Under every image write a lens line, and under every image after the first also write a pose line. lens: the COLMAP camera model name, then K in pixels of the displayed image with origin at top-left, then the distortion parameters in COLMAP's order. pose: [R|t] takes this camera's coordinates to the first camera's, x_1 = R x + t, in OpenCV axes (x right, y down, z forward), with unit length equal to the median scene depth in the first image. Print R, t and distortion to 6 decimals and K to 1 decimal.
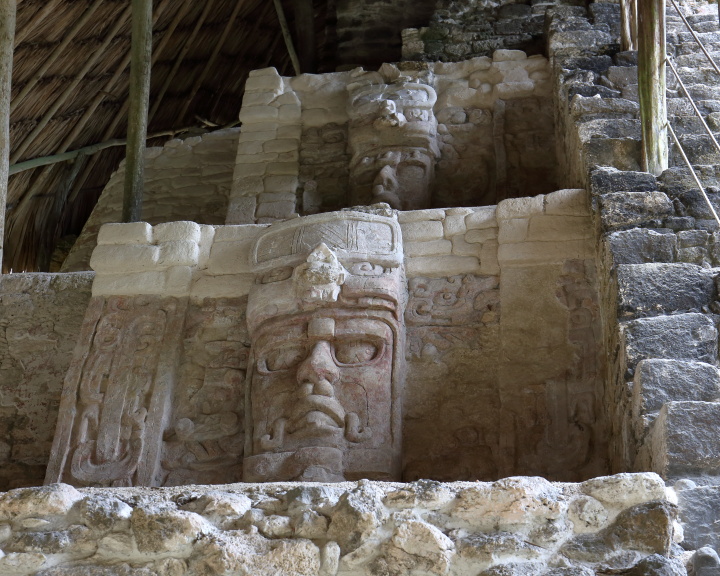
lens RADIAL K [[1465.8, 0, 340.7], [0, 1465.8, 311.9], [0, 0, 1]] dist [0.019800, 0.000000]
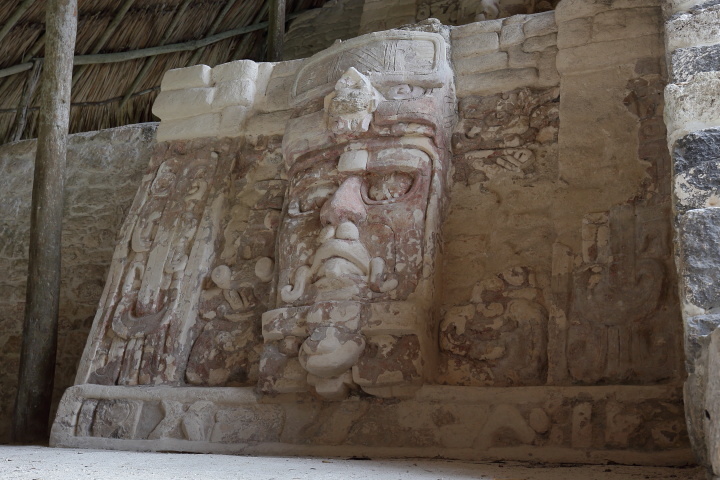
lens RADIAL K [[896.5, 0, 342.6], [0, 896.5, 234.6], [0, 0, 1]] dist [0.039617, 0.000000]
pose [[0.968543, -0.047818, -0.244208, 0.112202], [0.074465, 0.992088, 0.101074, -0.000806], [0.237443, -0.116079, 0.964441, 0.448021]]
